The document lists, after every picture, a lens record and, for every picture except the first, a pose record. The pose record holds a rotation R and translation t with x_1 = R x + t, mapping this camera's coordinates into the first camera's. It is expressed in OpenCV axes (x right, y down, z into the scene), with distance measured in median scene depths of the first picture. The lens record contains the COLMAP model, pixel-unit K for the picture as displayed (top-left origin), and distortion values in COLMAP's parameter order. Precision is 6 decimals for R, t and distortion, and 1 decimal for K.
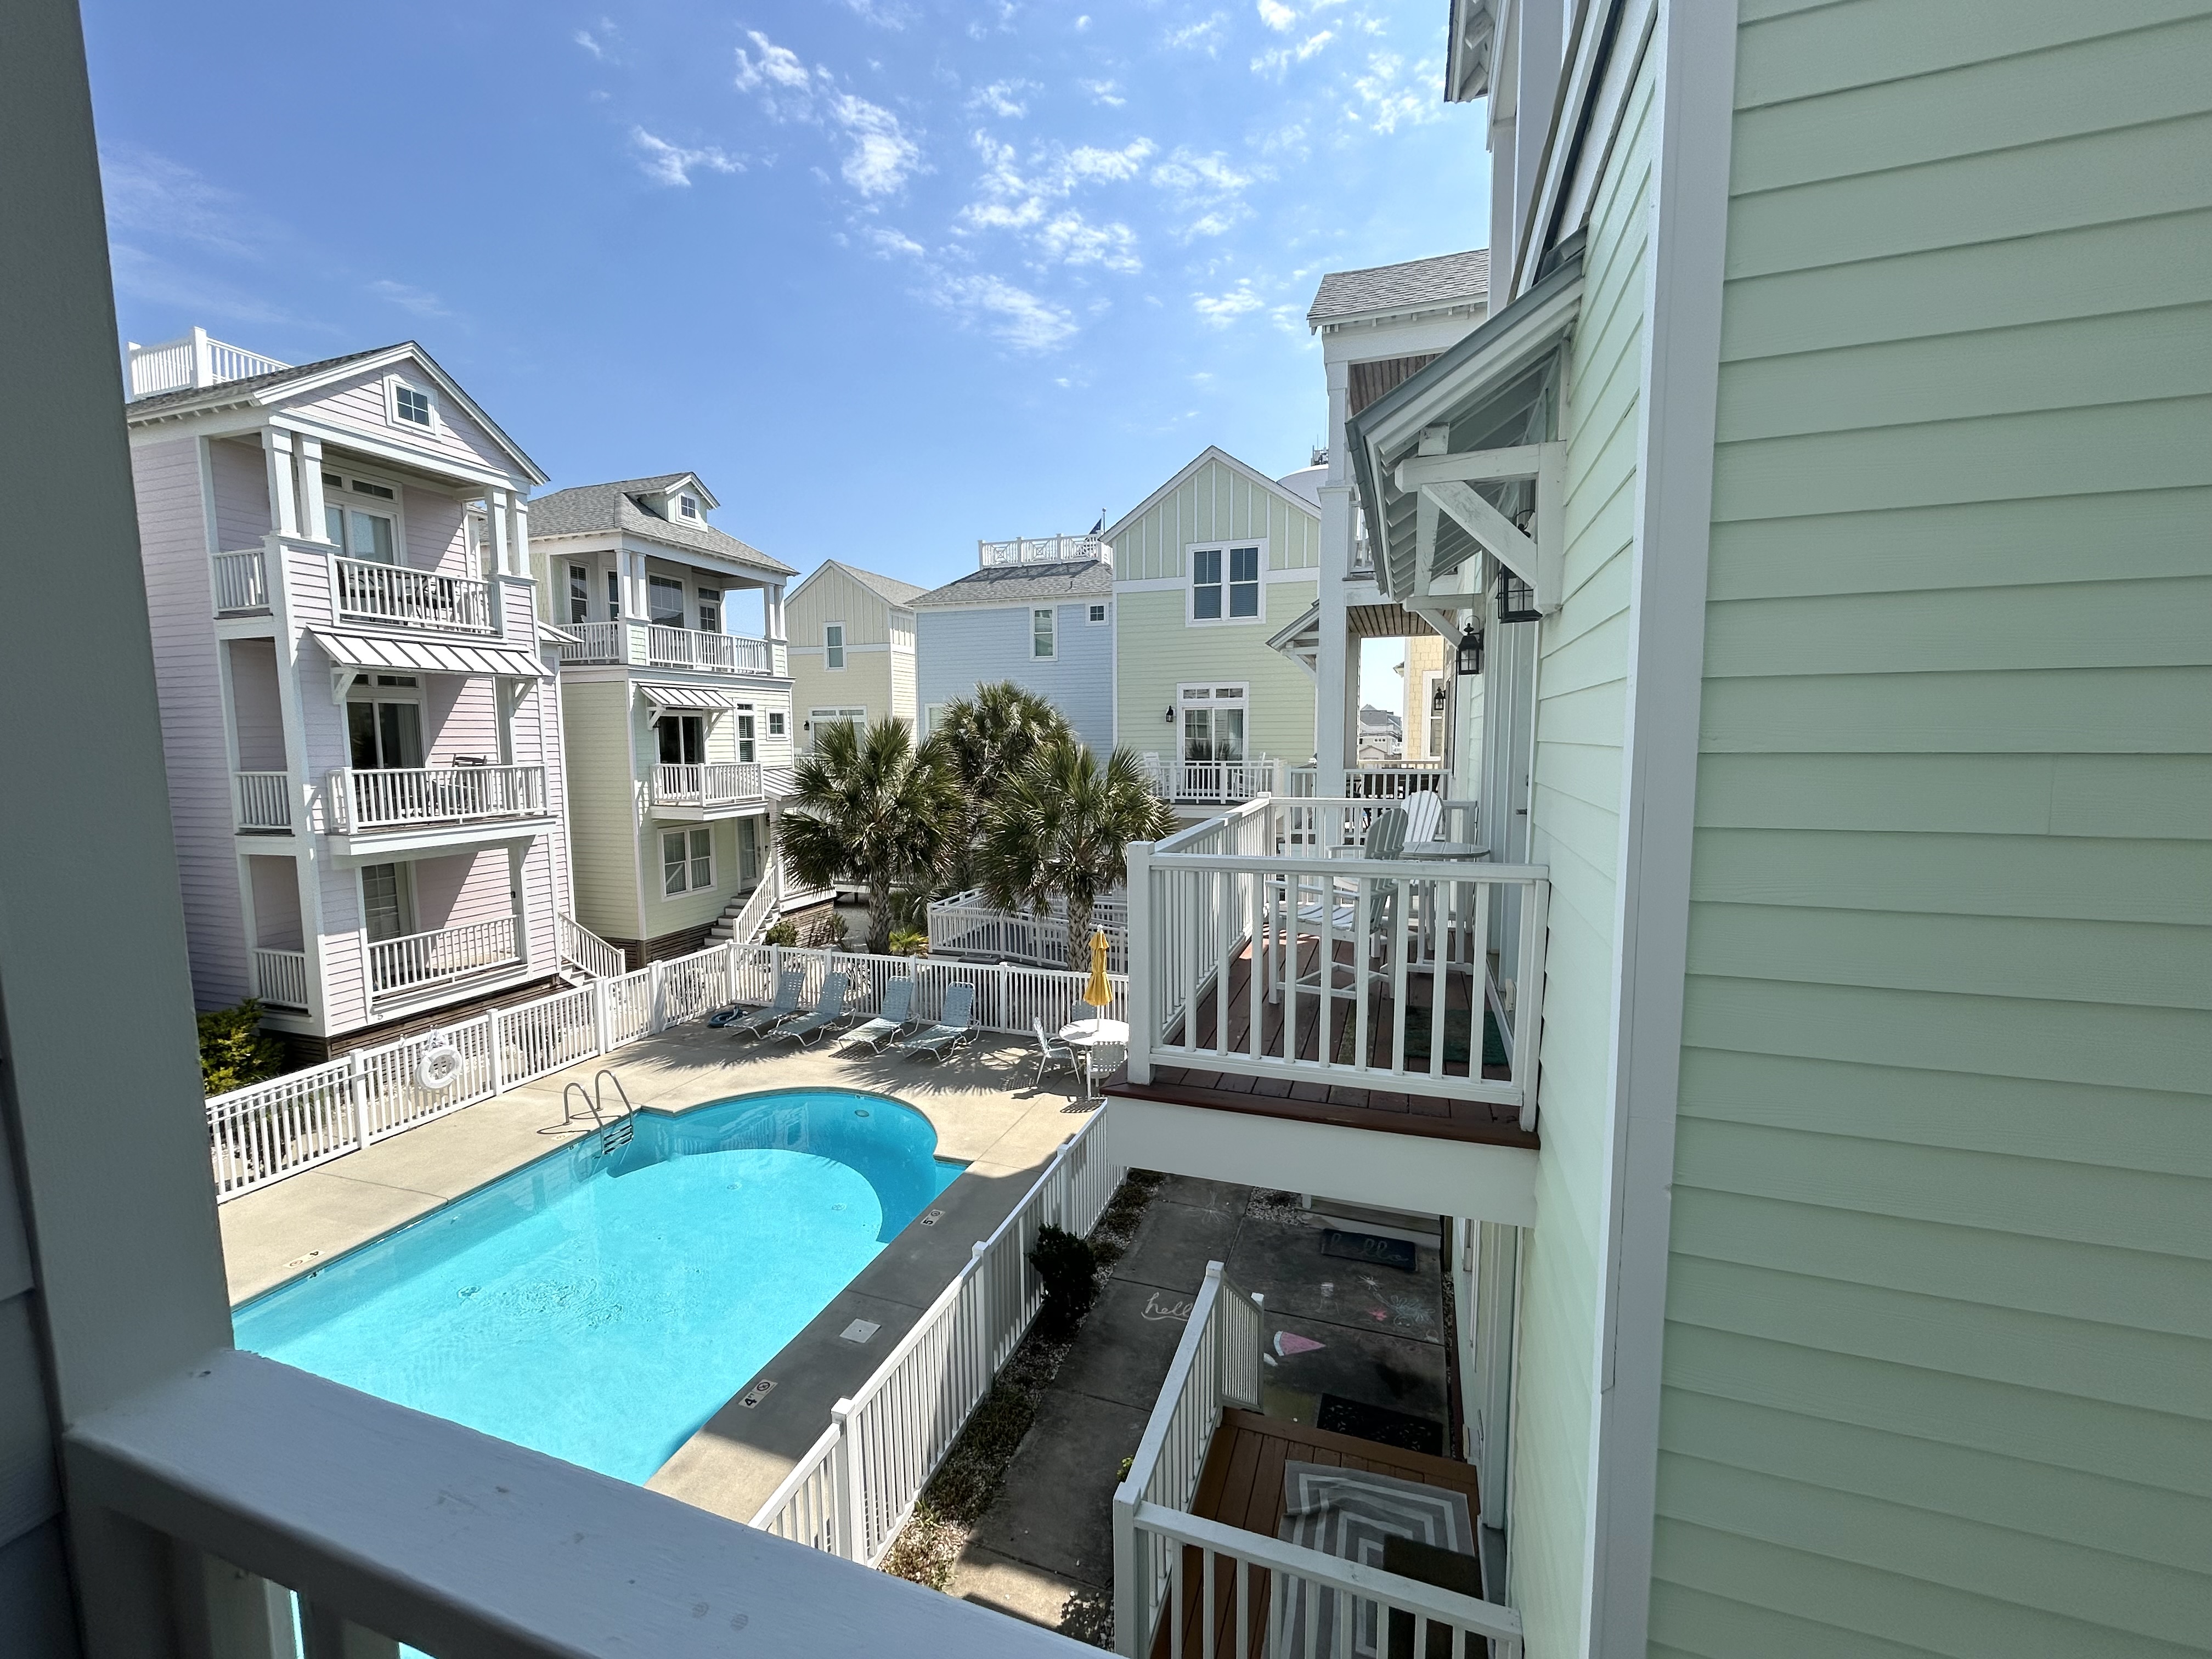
lens RADIAL K [[895.2, 0, 1093.6], [0, 895.2, 826.0], [0, 0, 1]] dist [0.001269, 0.000454]
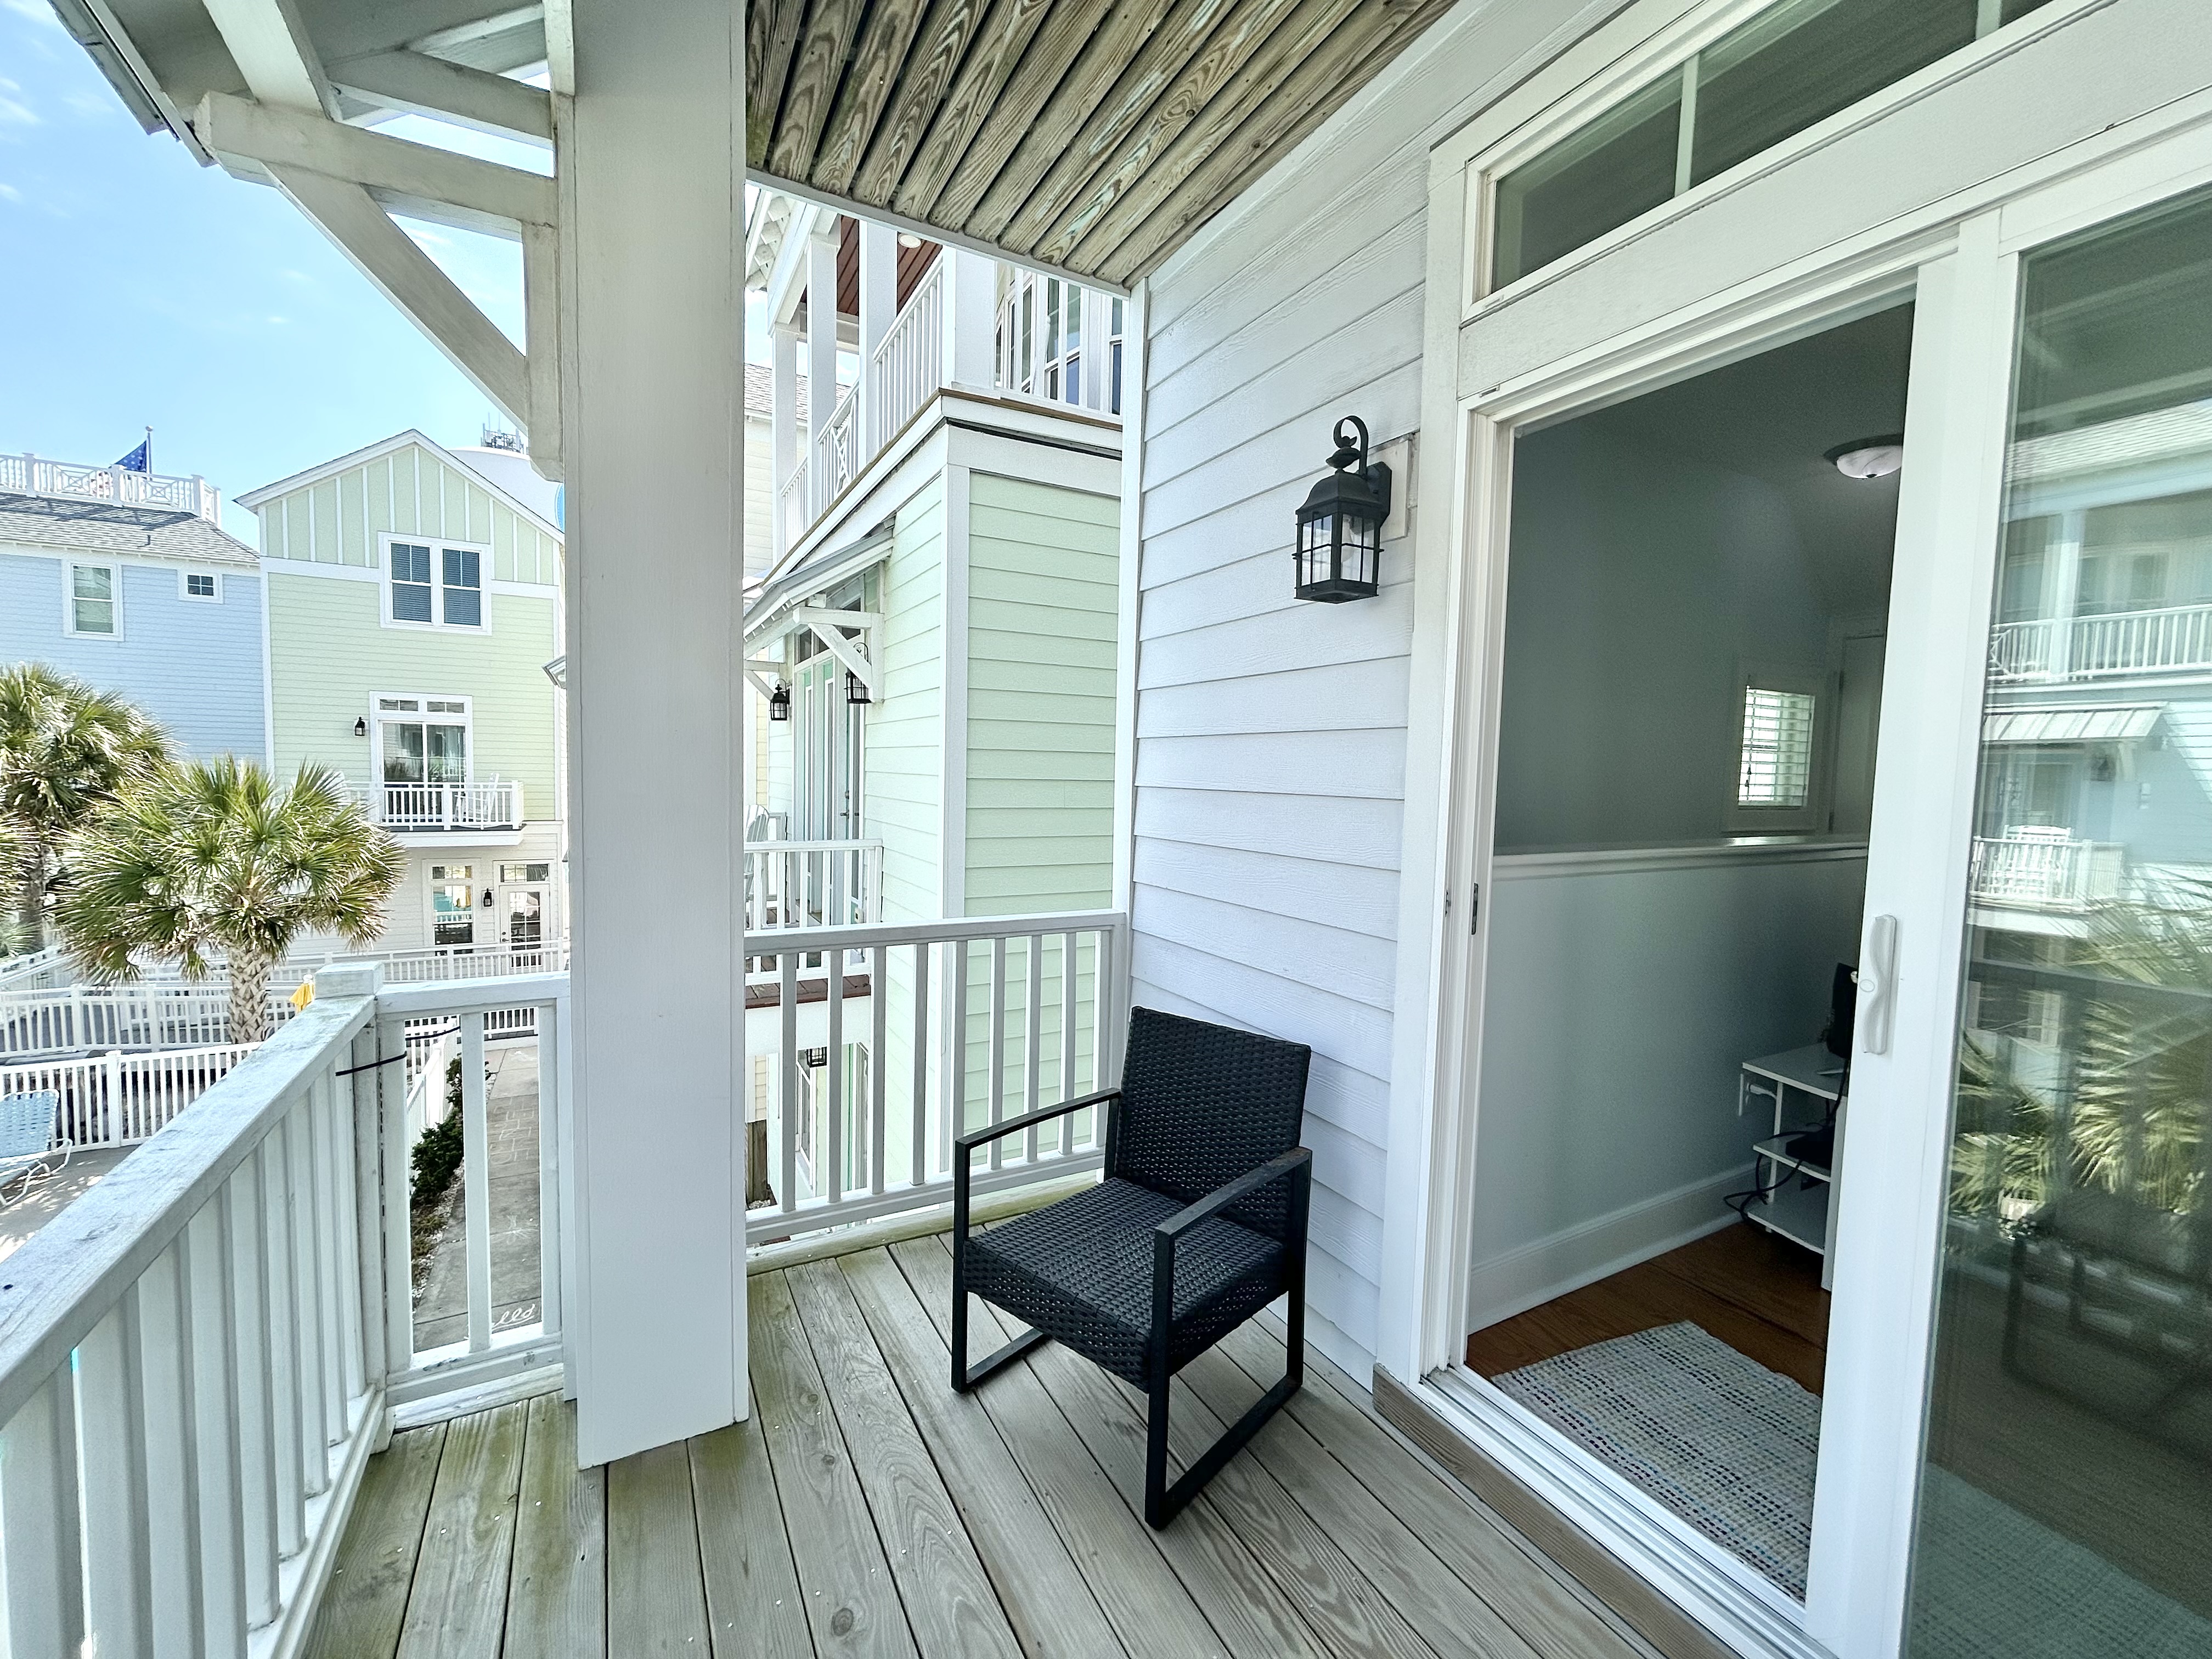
lens RADIAL K [[895.2, 0, 1095.8], [0, 895.2, 827.5], [0, 0, 1]] dist [0.001269, 0.000454]
pose [[0.669532, -0.026748, 0.742301, -0.104072], [0.046996, 0.998875, -0.006395, 0.011157], [-0.741295, 0.039167, 0.670036, -0.105617]]
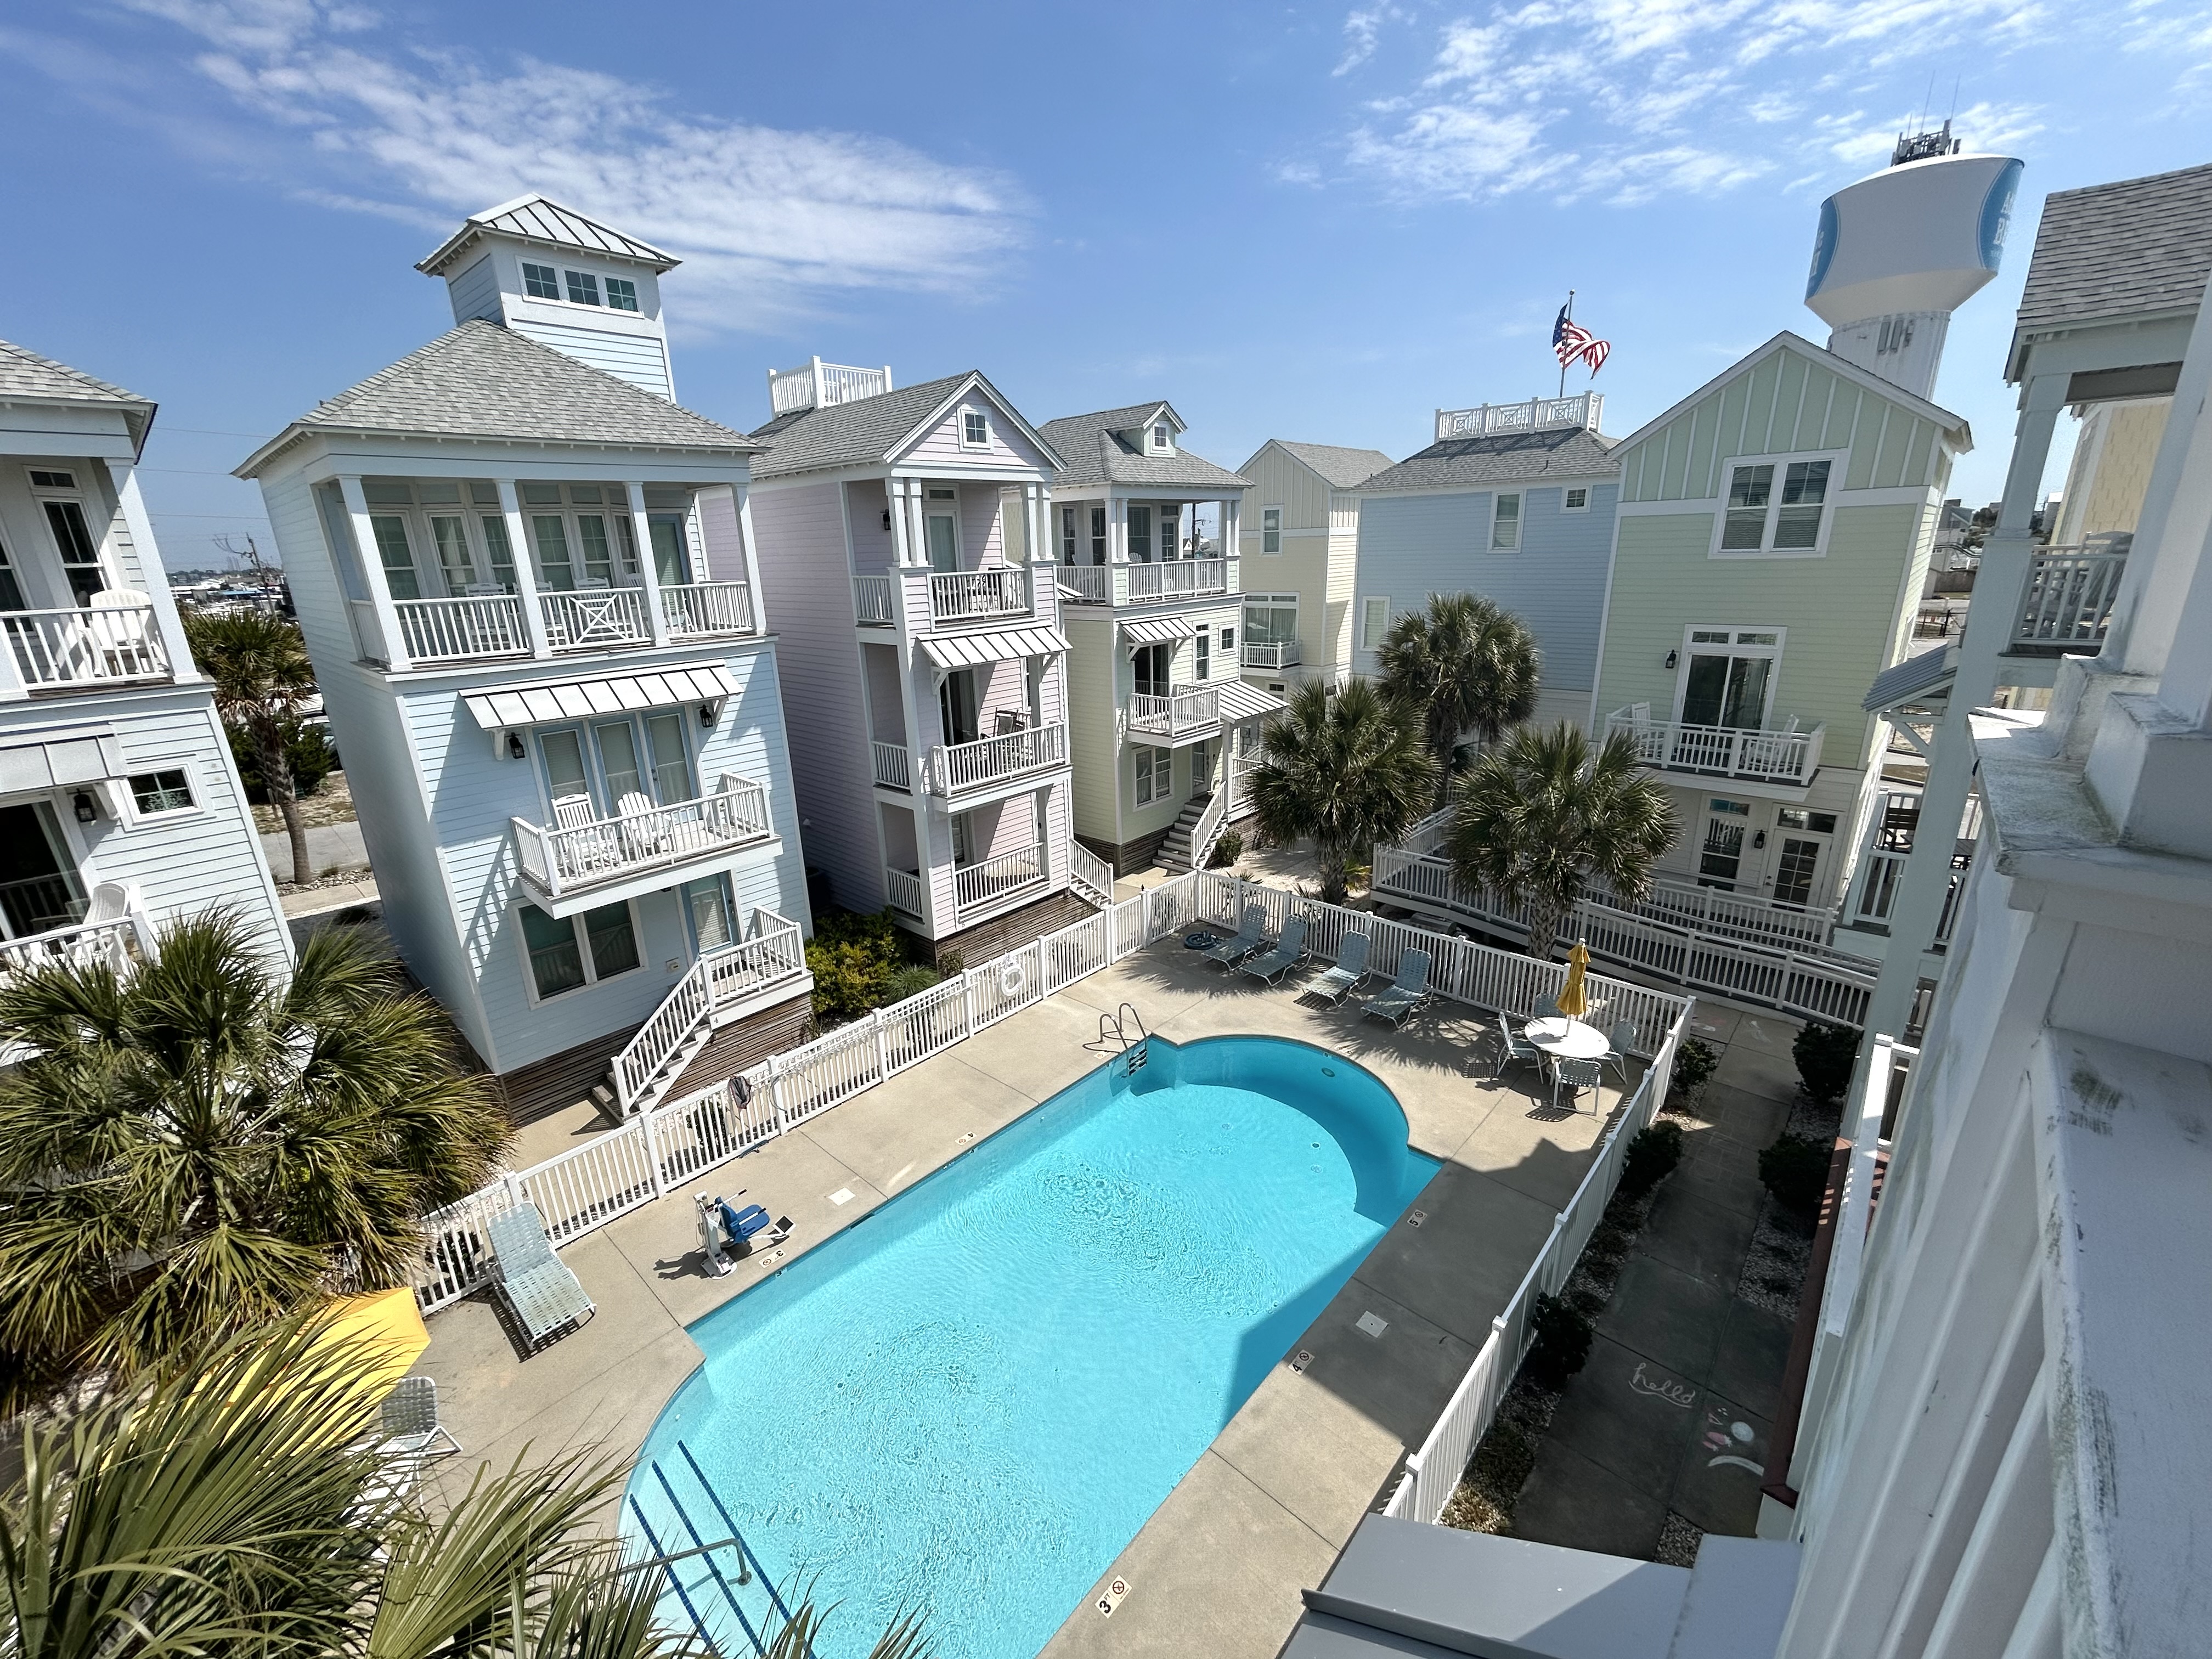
lens RADIAL K [[895.2, 0, 1102.8], [0, 895.2, 815.6], [0, 0, 1]] dist [0.001269, 0.000454]
pose [[0.916824, 0.093107, -0.388285, -0.093431], [-0.013980, 0.979322, 0.201823, -0.187323], [0.399047, -0.179608, 0.899168, -0.069195]]
